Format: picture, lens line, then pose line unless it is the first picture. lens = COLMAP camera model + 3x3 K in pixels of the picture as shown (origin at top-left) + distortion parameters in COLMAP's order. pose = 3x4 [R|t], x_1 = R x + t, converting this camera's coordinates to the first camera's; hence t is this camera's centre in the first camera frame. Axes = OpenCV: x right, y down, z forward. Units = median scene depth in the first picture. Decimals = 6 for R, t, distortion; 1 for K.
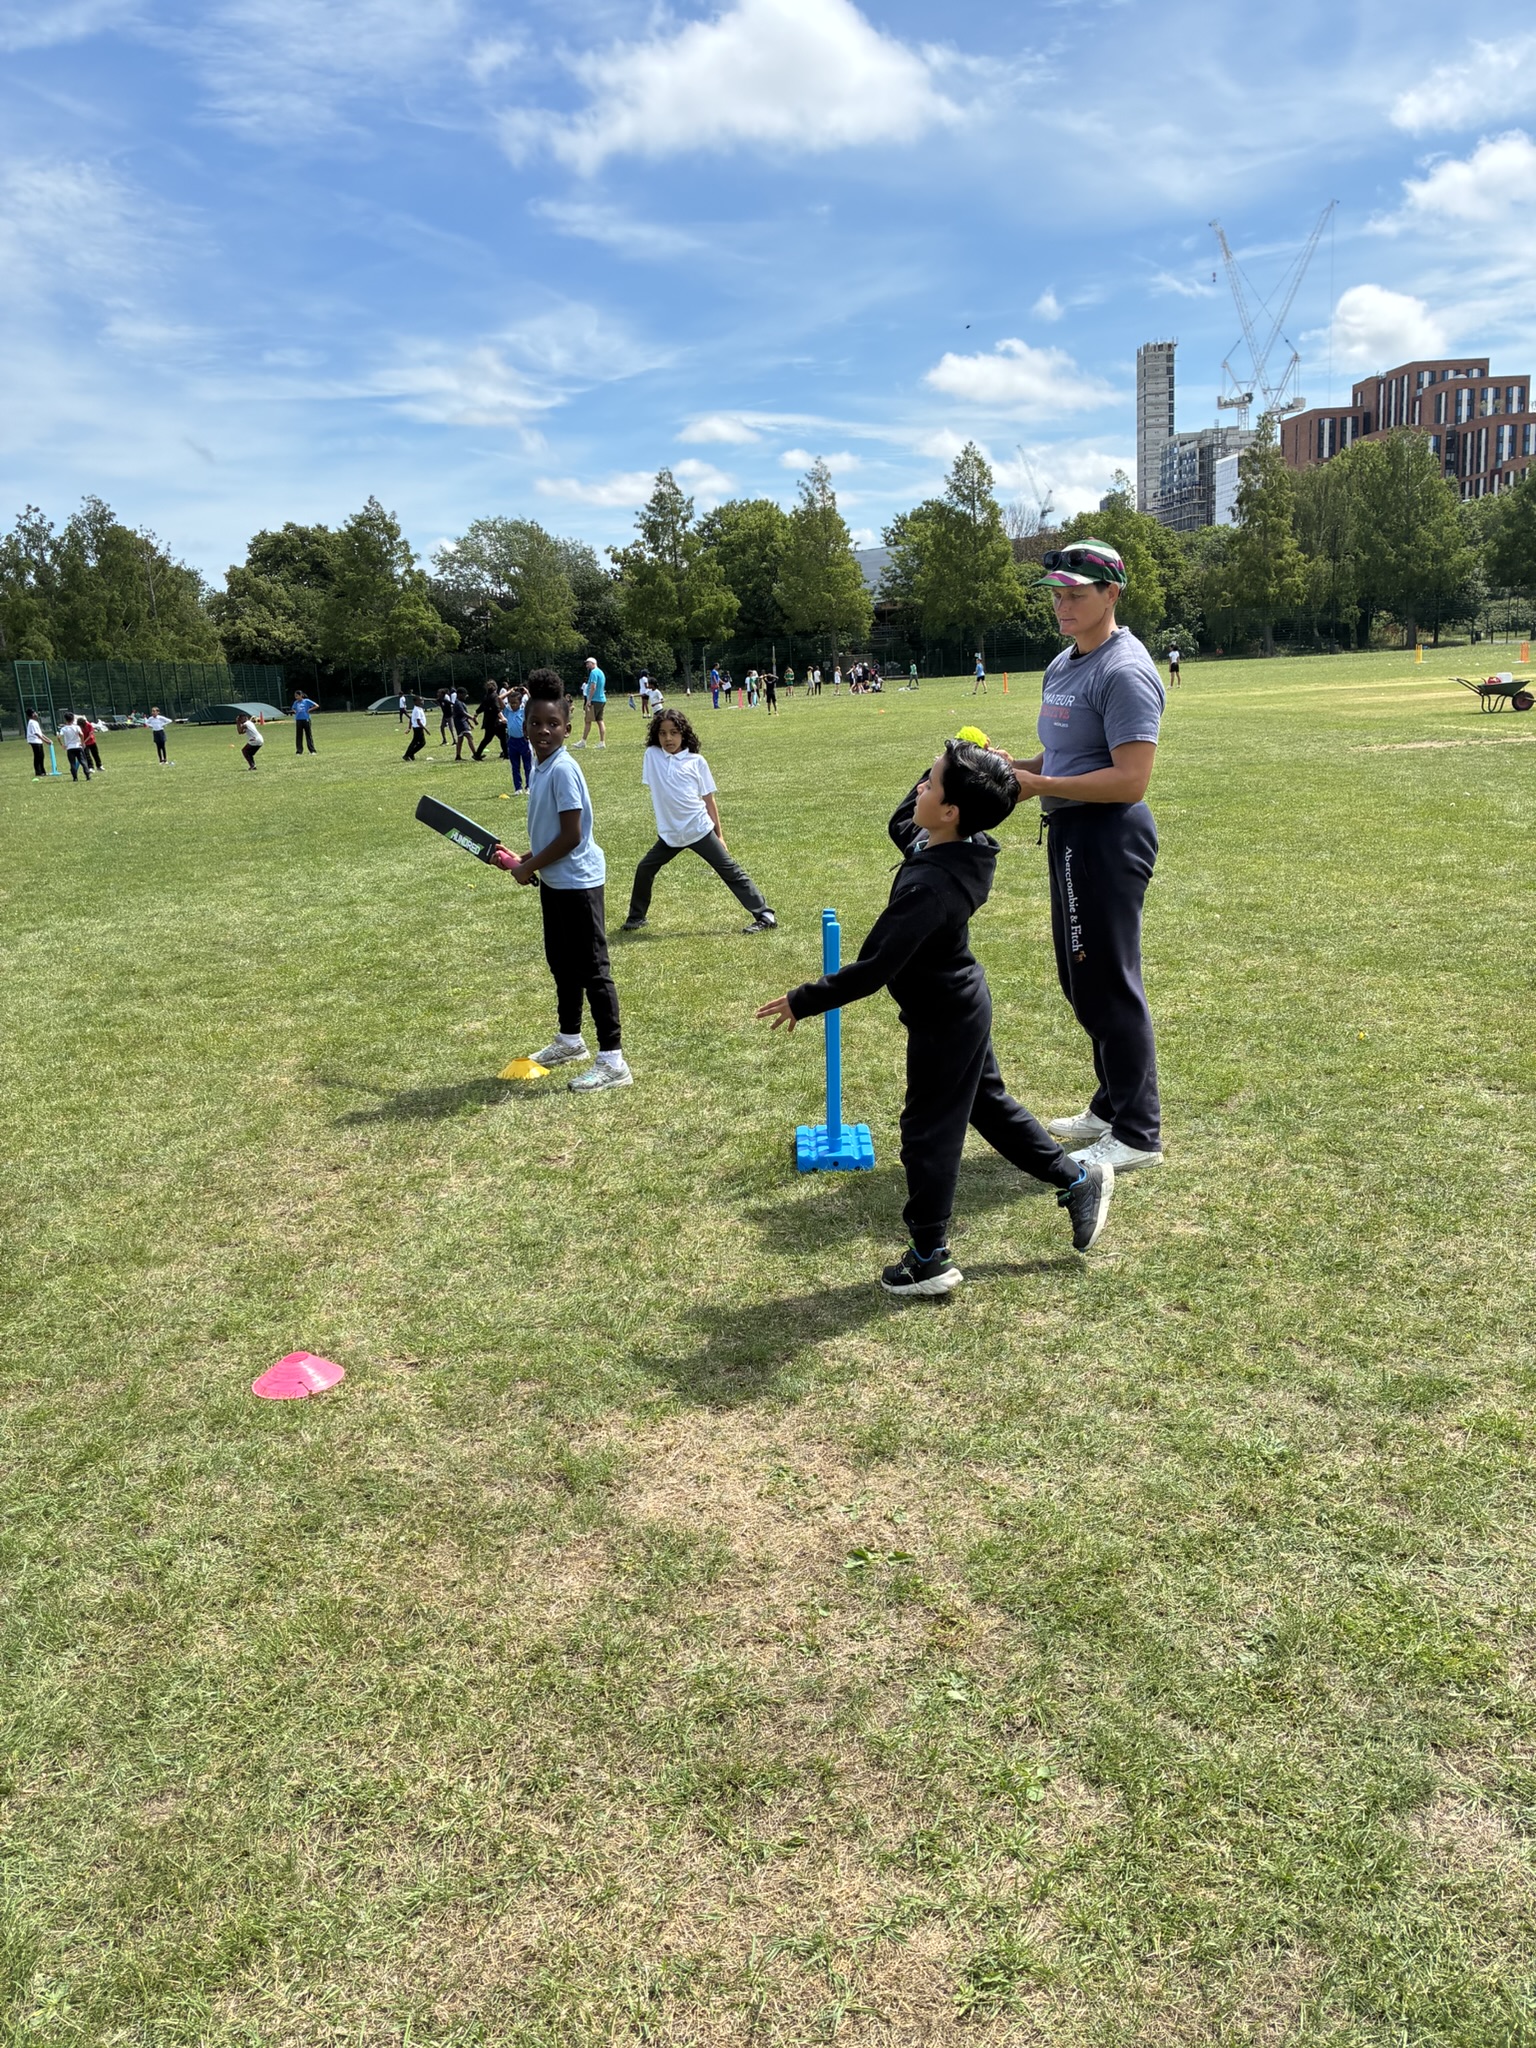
lens RADIAL K [[1517.8, 0, 758.7], [0, 1517.8, 1016.7], [0, 0, 1]] dist [0.024632, -0.016004]
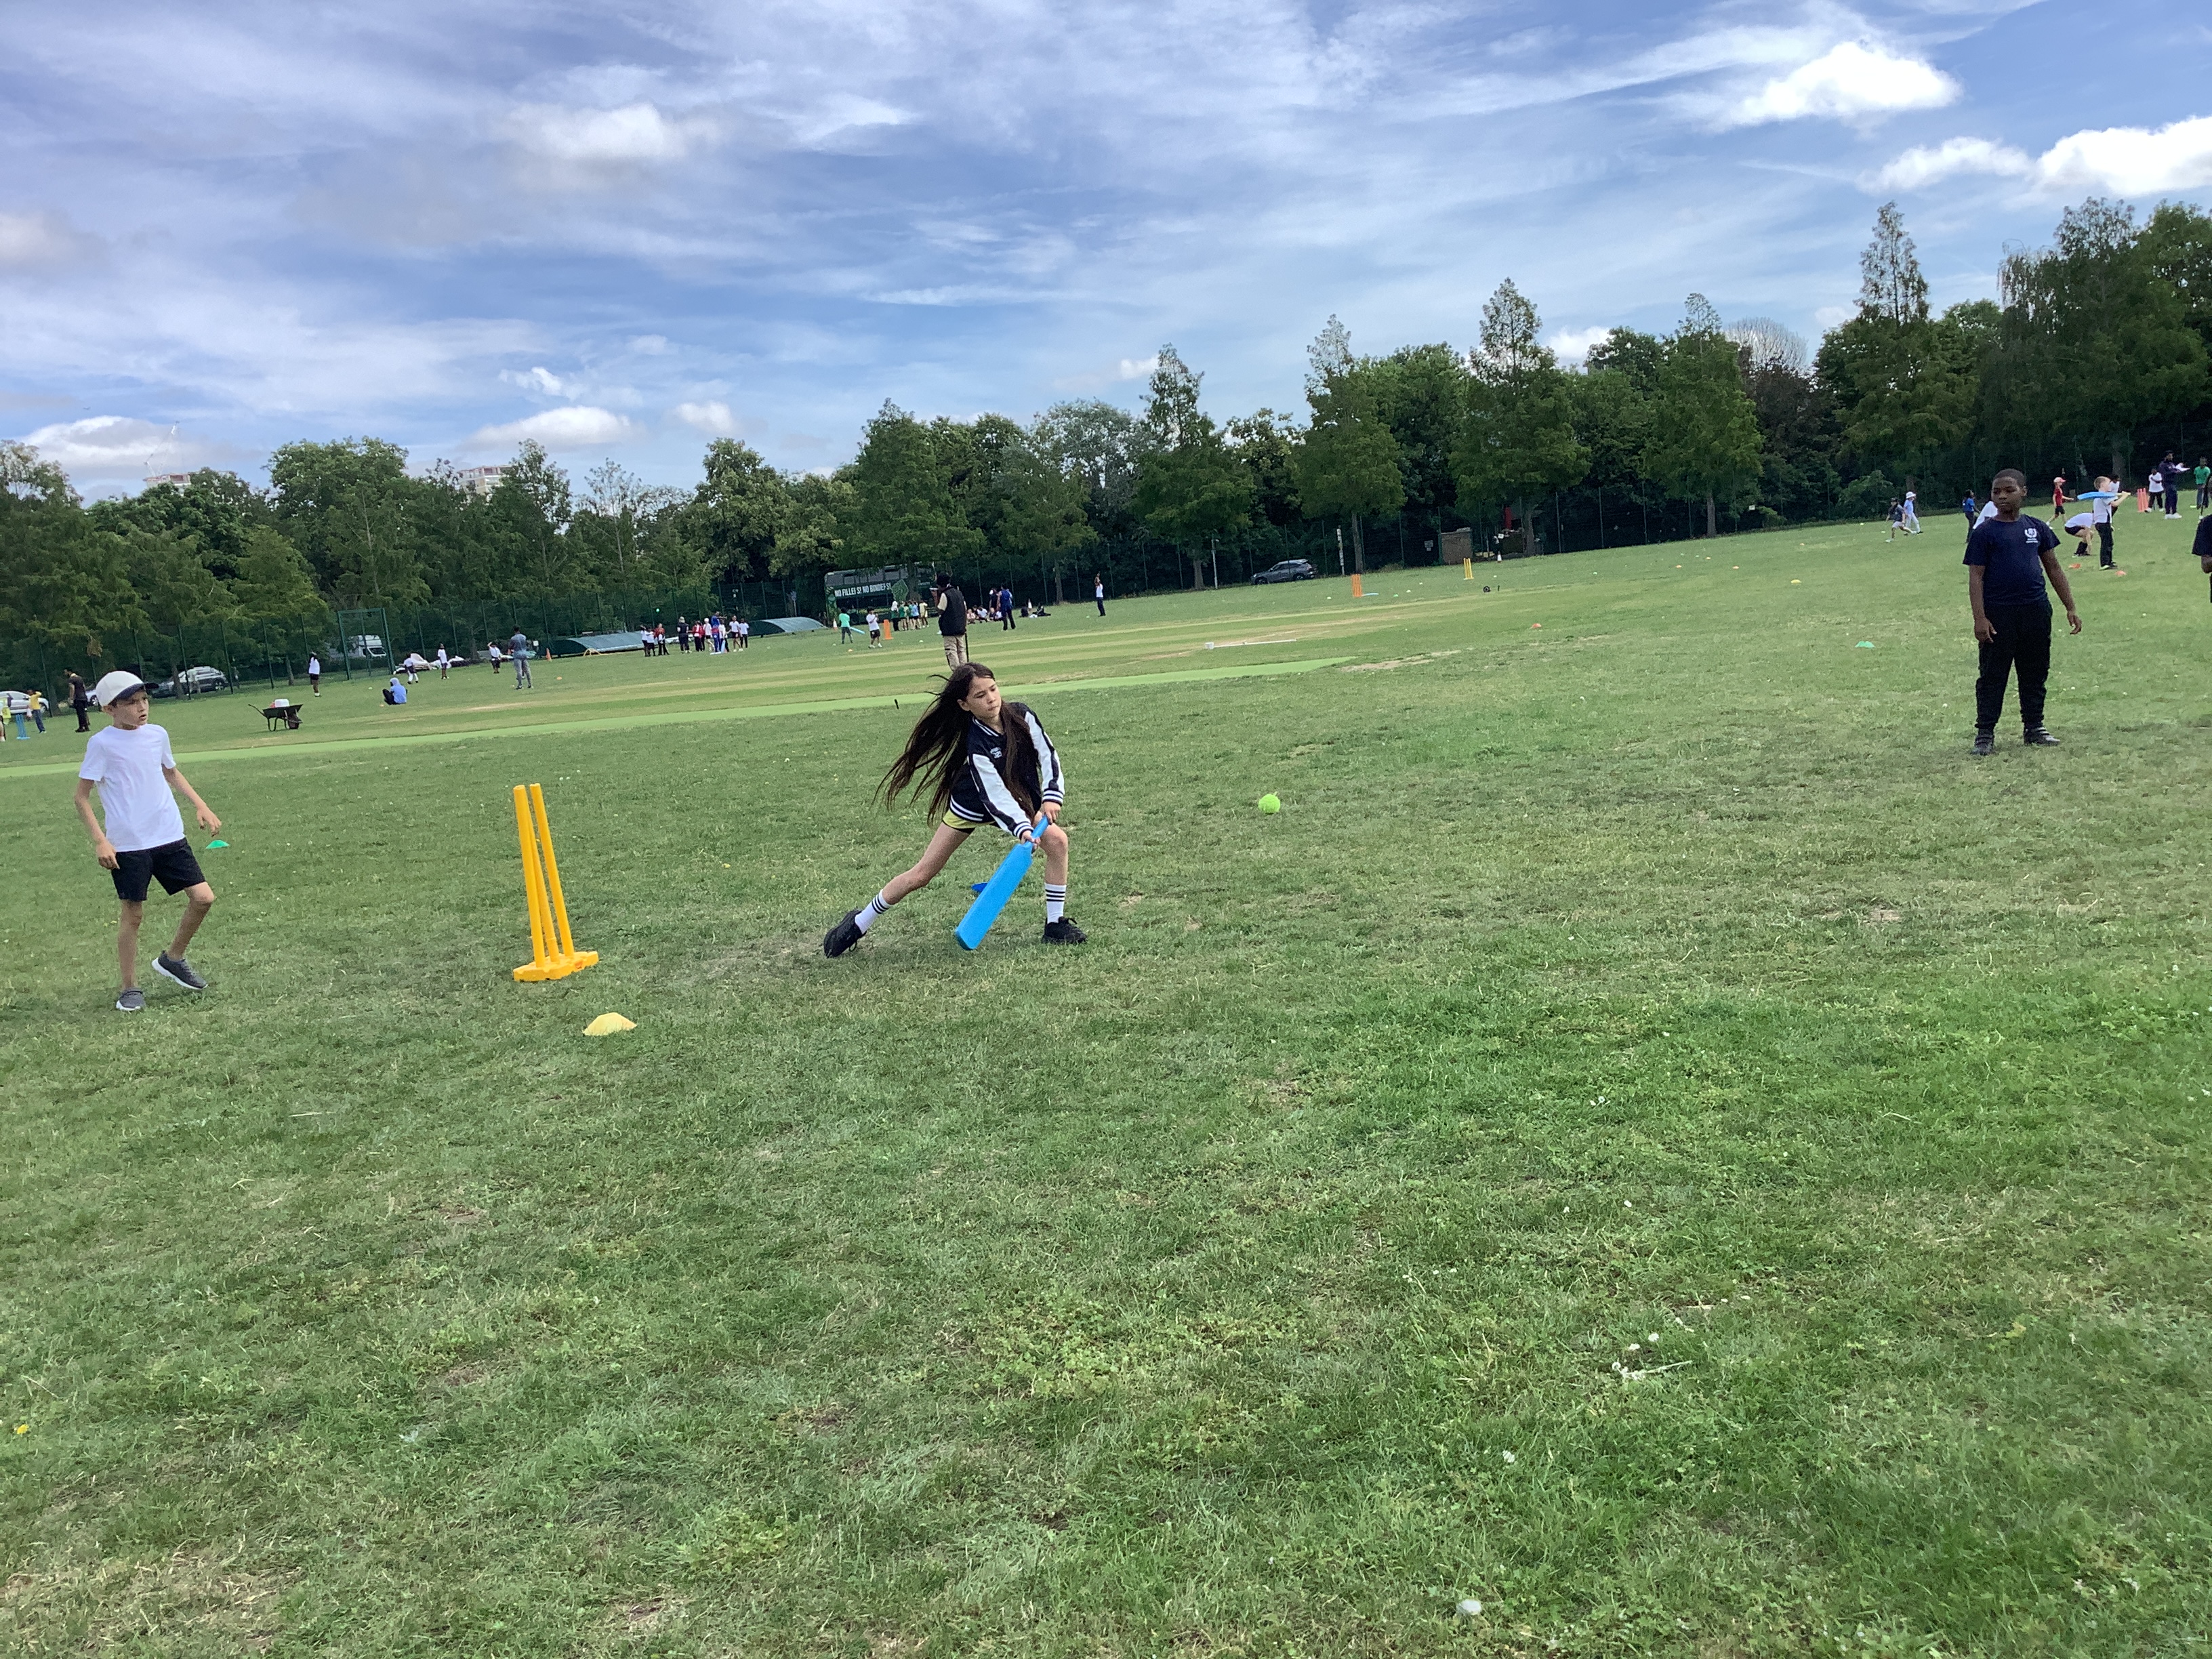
lens RADIAL K [[1950.5, 0, 1130.9], [0, 1950.5, 824.4], [0, 0, 1]] dist [0.101153, -0.175906]
pose [[0.917925, 0.010653, -0.396611, 0.346782], [-0.036851, 0.997607, -0.058493, -0.010365], [0.395039, 0.068307, 0.916122, -0.040566]]
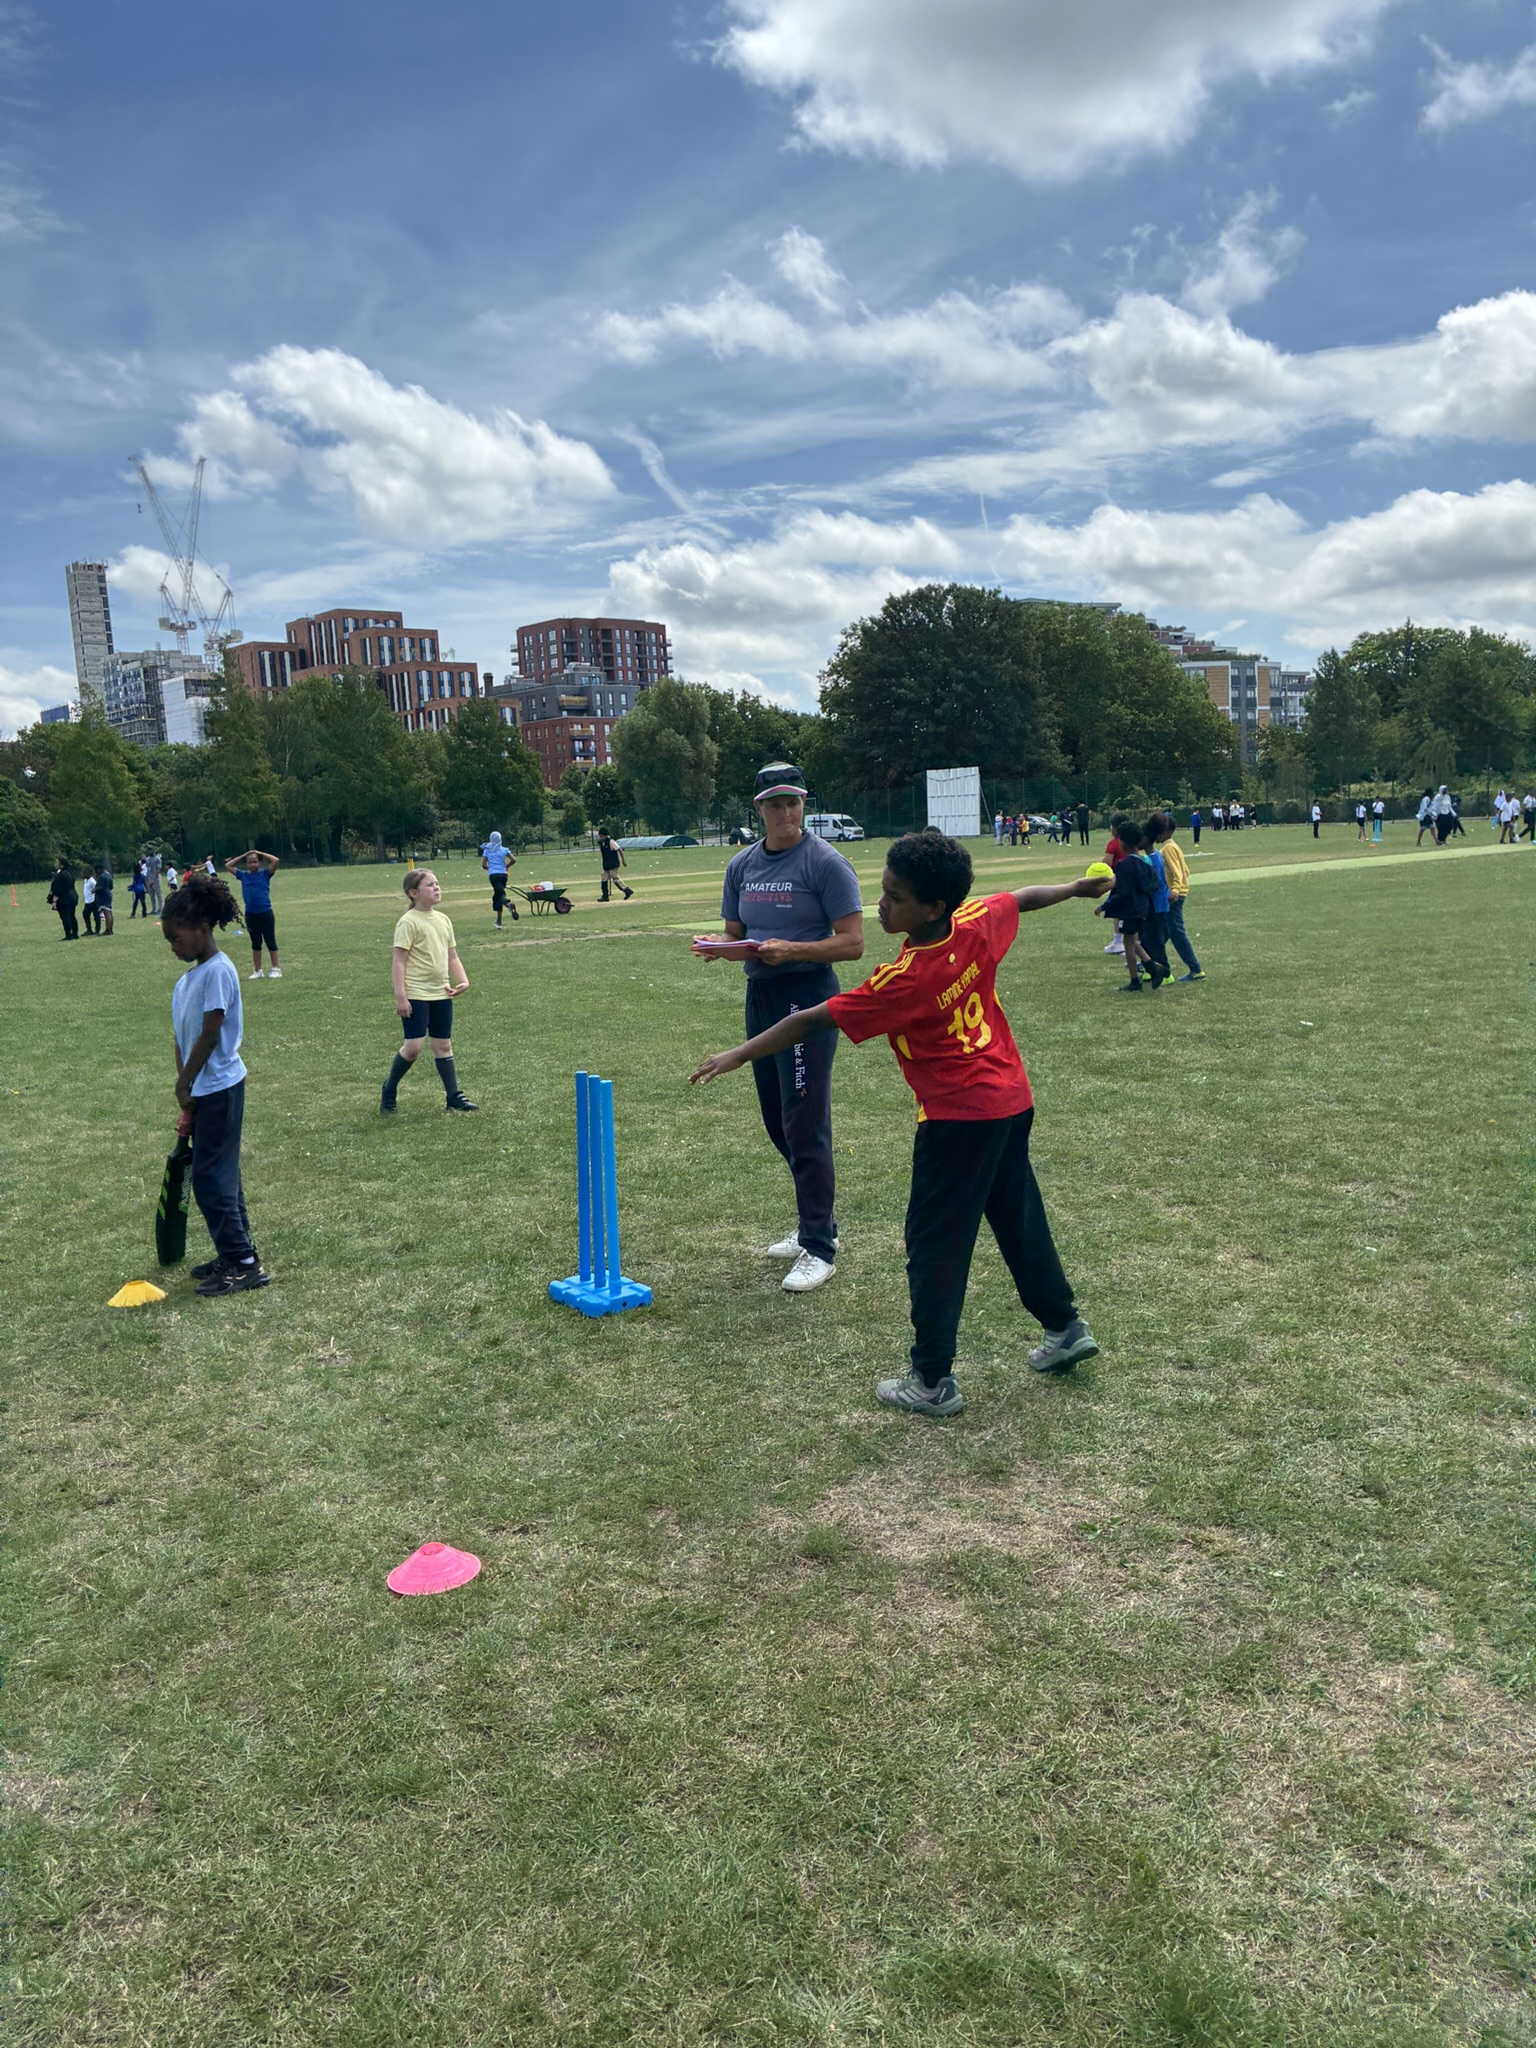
lens RADIAL K [[1517.8, 0, 731.3], [0, 1517.8, 1027.6], [0, 0, 1]] dist [0.024632, -0.016004]
pose [[0.806745, -0.062350, 0.587601, -0.015867], [0.137455, 0.986940, -0.083994, 0.000084], [-0.574690, 0.148531, 0.804780, 0.001463]]
